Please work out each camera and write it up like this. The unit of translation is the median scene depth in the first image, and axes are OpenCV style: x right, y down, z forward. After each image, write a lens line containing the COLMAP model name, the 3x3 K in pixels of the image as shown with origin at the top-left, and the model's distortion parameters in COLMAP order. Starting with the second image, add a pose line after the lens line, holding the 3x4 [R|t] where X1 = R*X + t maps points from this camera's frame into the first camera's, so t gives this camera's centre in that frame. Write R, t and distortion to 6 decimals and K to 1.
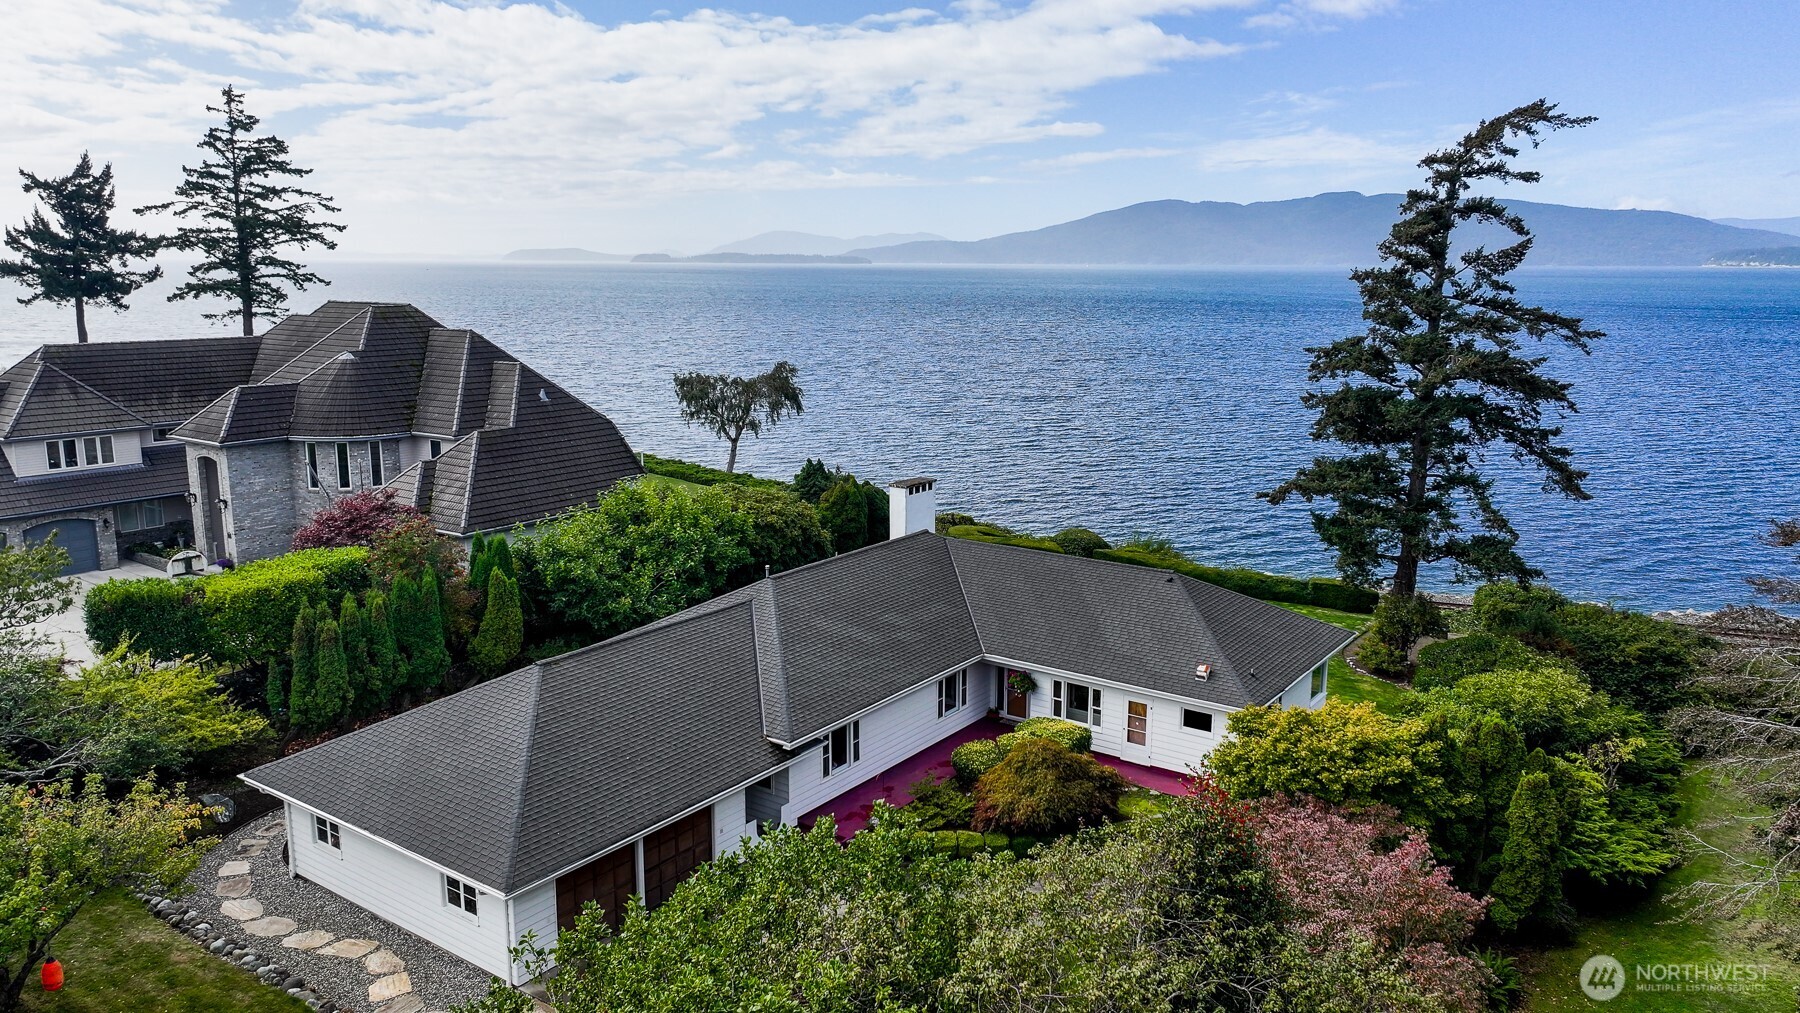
lens RADIAL K [[1280.5, 0, 892.1], [0, 1280.5, 499.6], [0, 0, 1]] dist [0.007553, 0.001144]
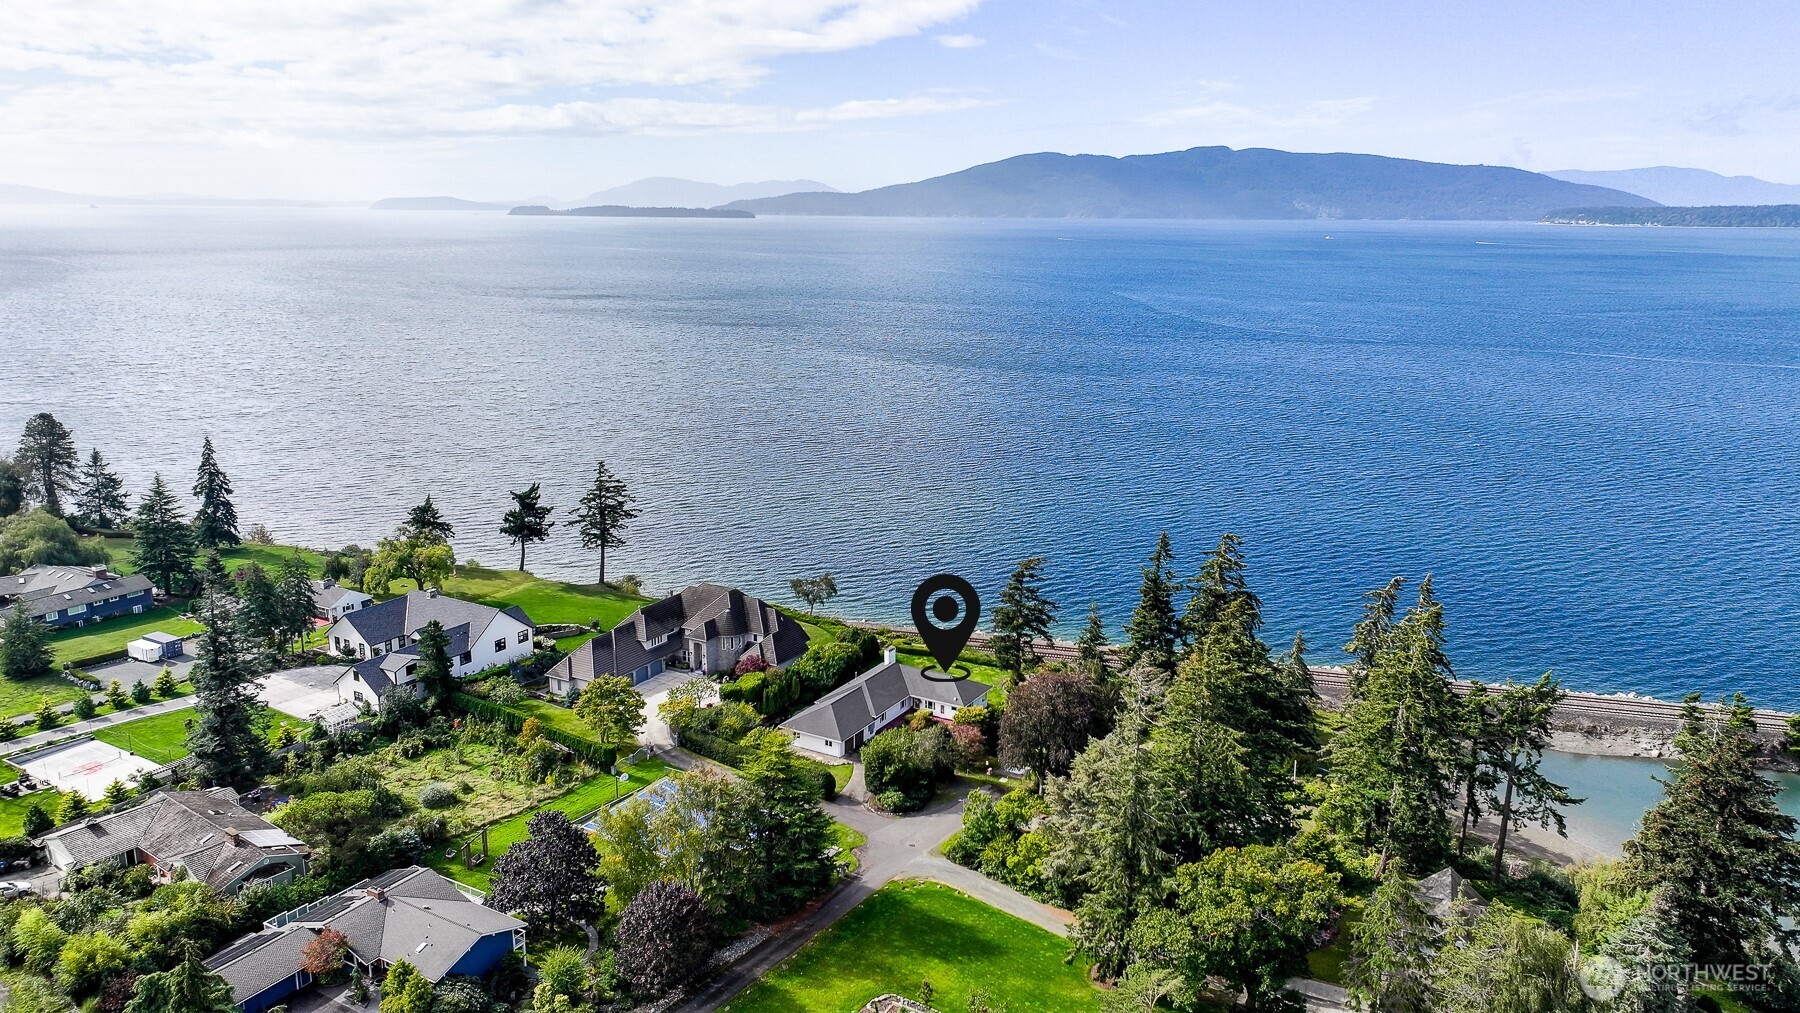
lens RADIAL K [[1280.5, 0, 901.2], [0, 1280.5, 504.5], [0, 0, 1]] dist [0.007553, 0.001144]
pose [[0.995184, -0.018041, 0.096353, -0.332645], [0.013670, 0.998855, 0.045843, -0.658554], [-0.097070, -0.044305, 0.994291, -3.010762]]
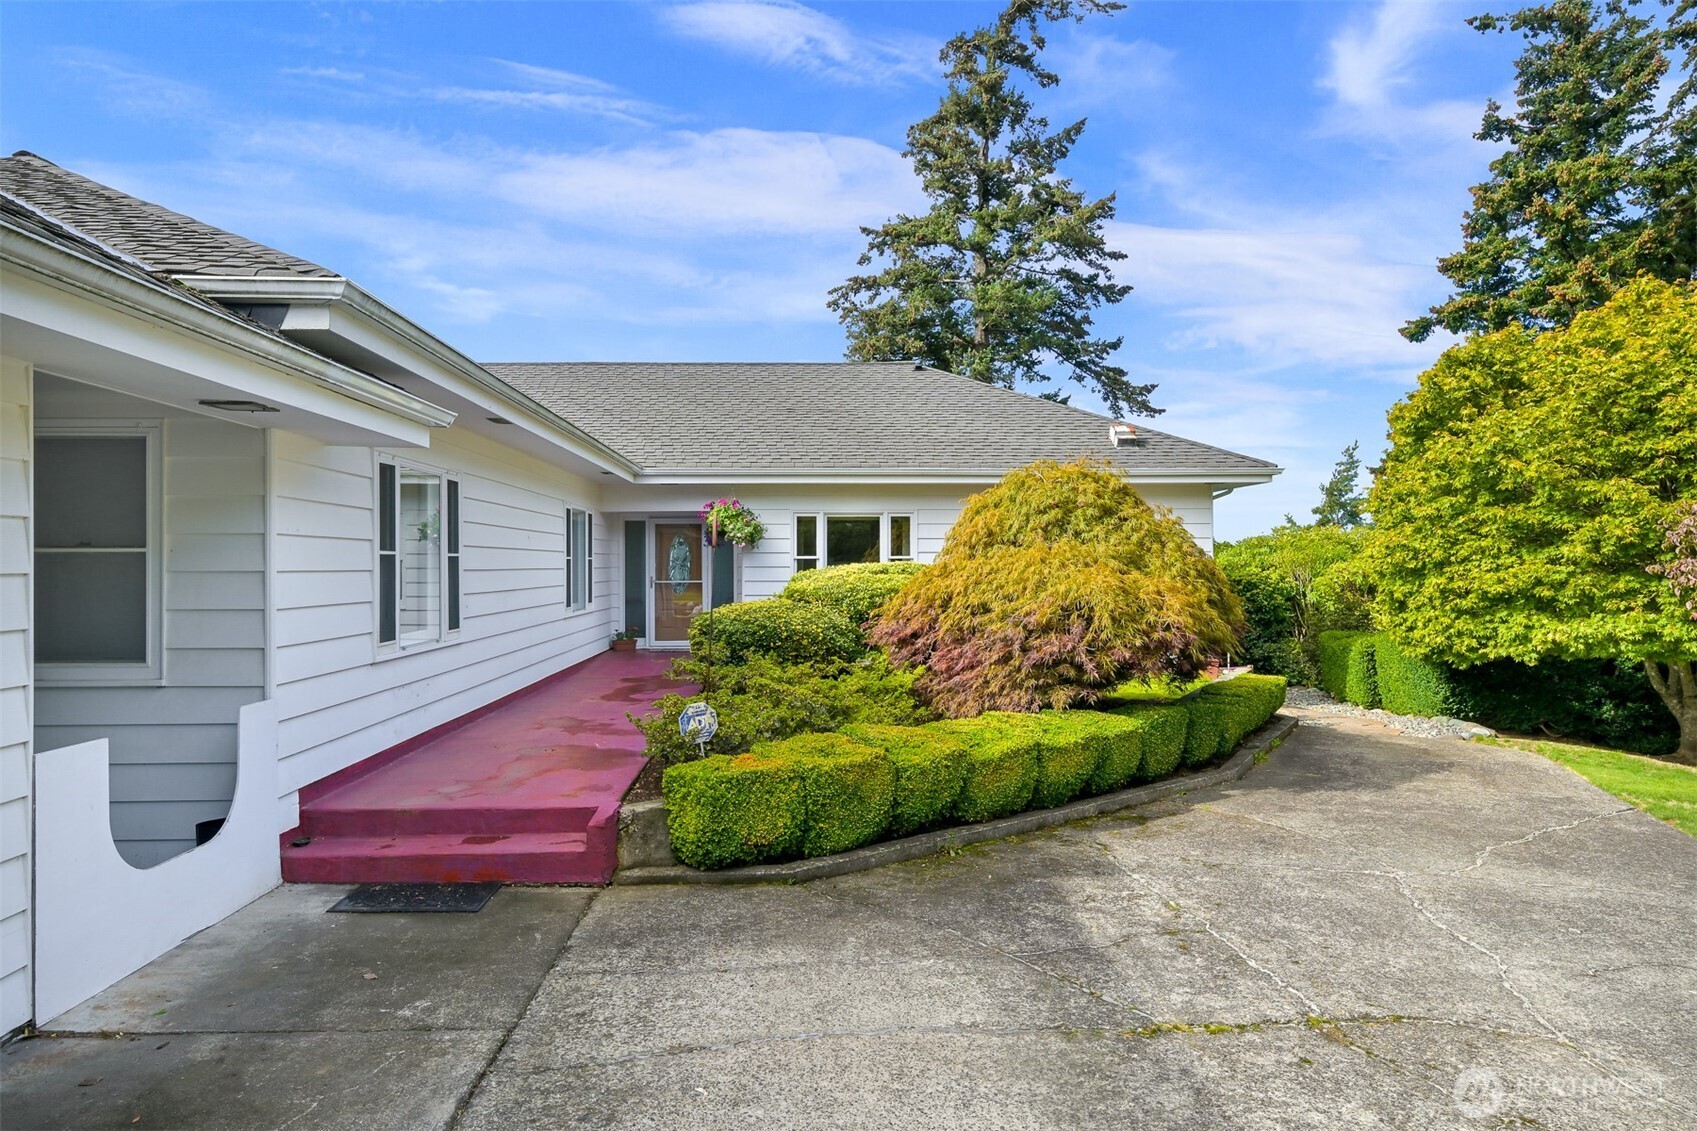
lens RADIAL K [[1036.6, 0, 841.6], [0, 1036.6, 565.2], [0, 0, 1]] dist [-0.006071, 0.000040]
pose [[0.789673, -0.006398, 0.613495, -0.077344], [0.117261, 0.983086, -0.140684, 0.177330], [-0.602218, 0.183033, 0.777066, 0.582008]]
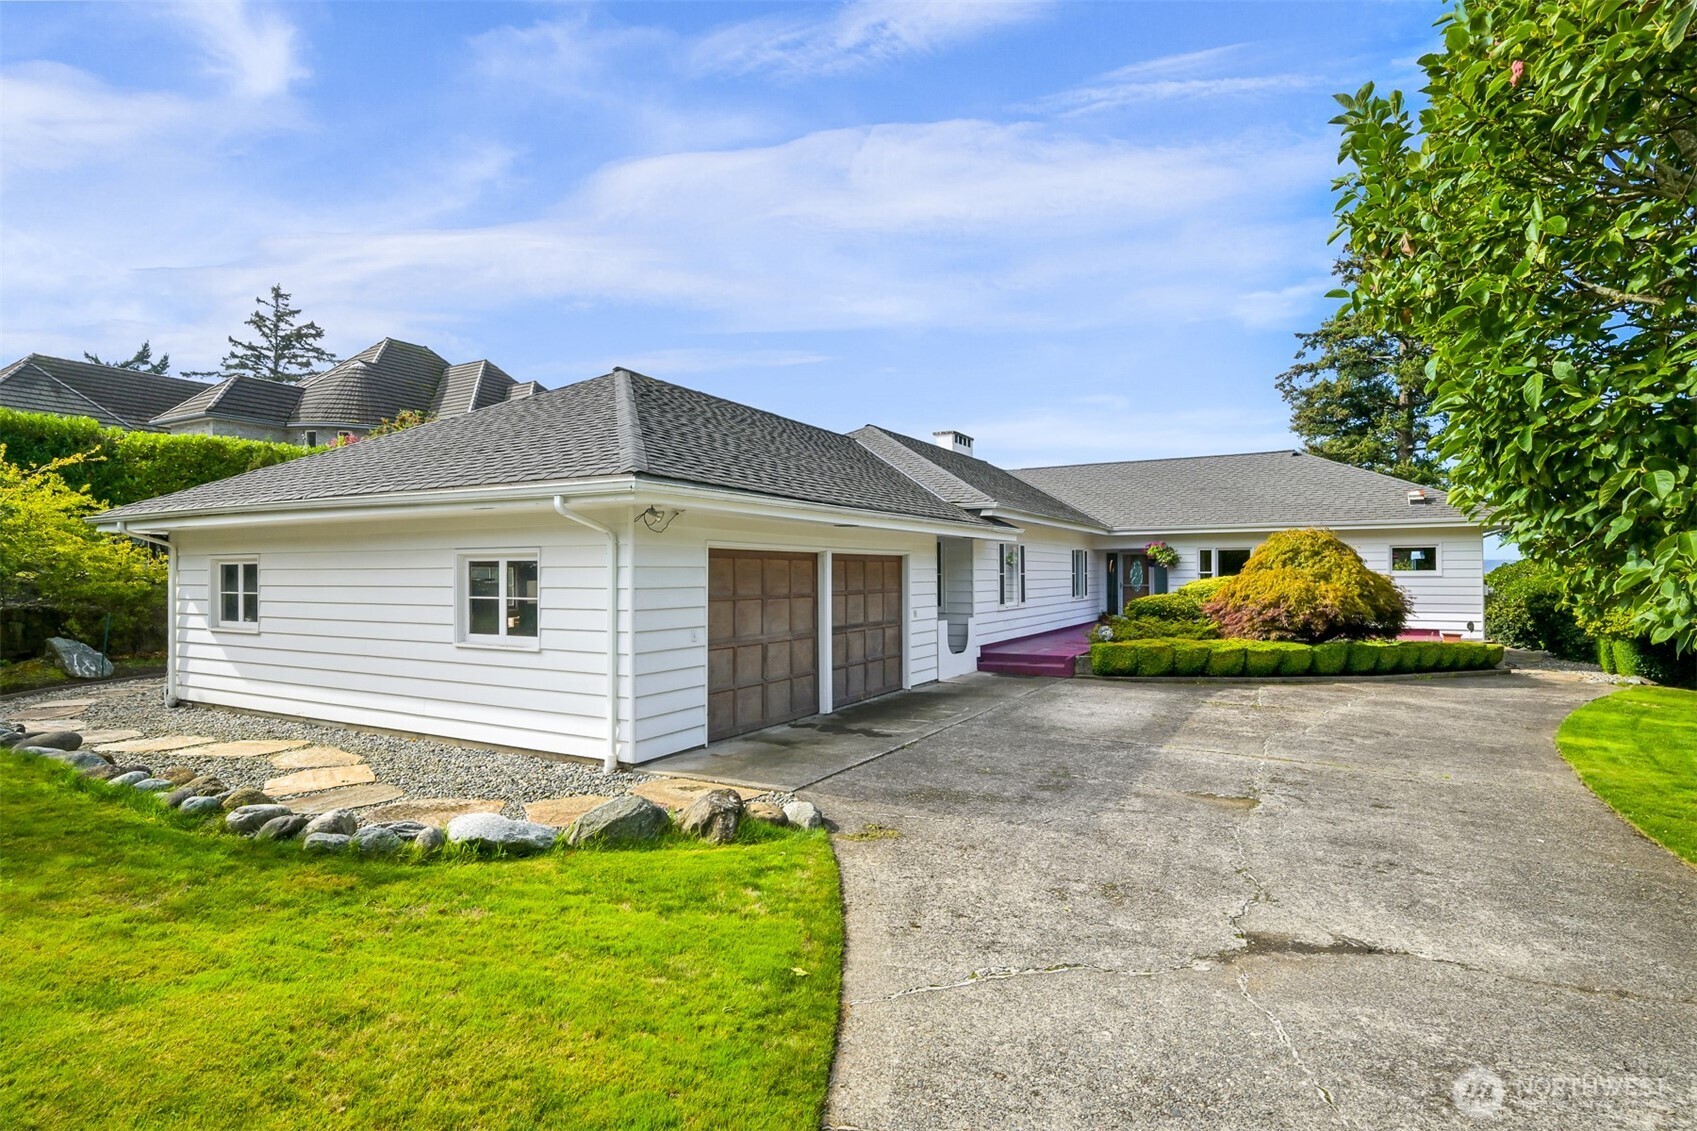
lens RADIAL K [[864.4, 0, 838.4], [0, 864.4, 560.4], [0, 0, 1]] dist [0.000468, -0.000589]
pose [[0.994789, -0.006020, 0.101780, -0.142388], [0.025867, 0.980496, -0.194828, 0.210156], [-0.098622, 0.196445, 0.975542, 0.389371]]
